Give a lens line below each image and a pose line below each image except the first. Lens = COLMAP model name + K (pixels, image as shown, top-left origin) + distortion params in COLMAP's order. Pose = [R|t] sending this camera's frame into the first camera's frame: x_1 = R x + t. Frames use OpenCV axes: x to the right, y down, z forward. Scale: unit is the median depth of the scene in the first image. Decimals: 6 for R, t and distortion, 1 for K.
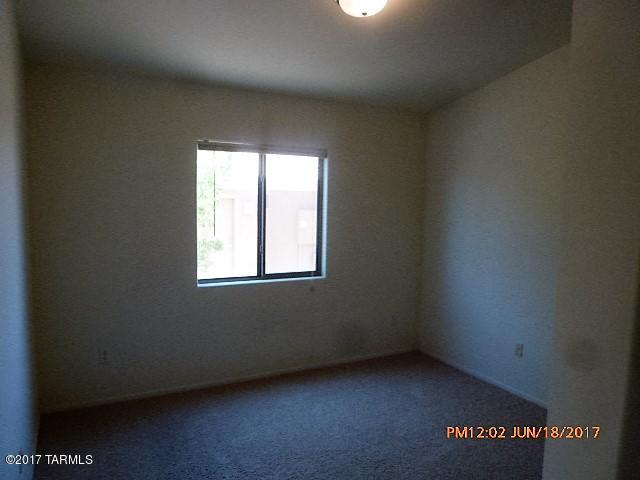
lens RADIAL K [[463.0, 0, 318.4], [0, 463.0, 242.0], [0, 0, 1]] dist [-0.055740, 0.020829]
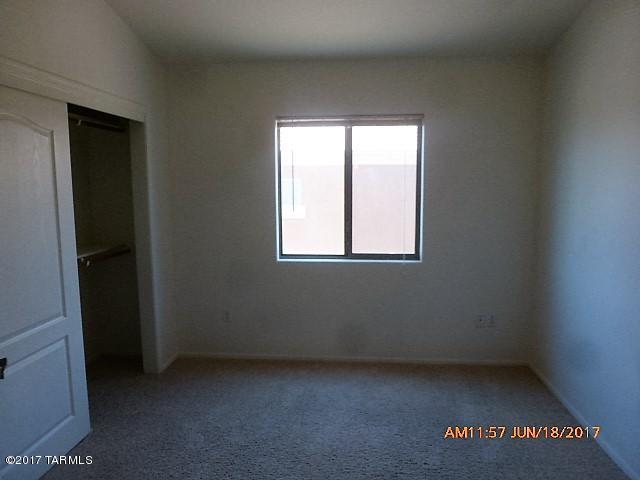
lens RADIAL K [[463.0, 0, 318.3], [0, 463.0, 235.7], [0, 0, 1]] dist [-0.055740, 0.020829]
pose [[0.820606, 0.044499, -0.569759, 0.367217], [-0.020648, 0.998622, 0.048254, -0.012266], [0.571121, -0.027833, 0.820394, 0.182534]]
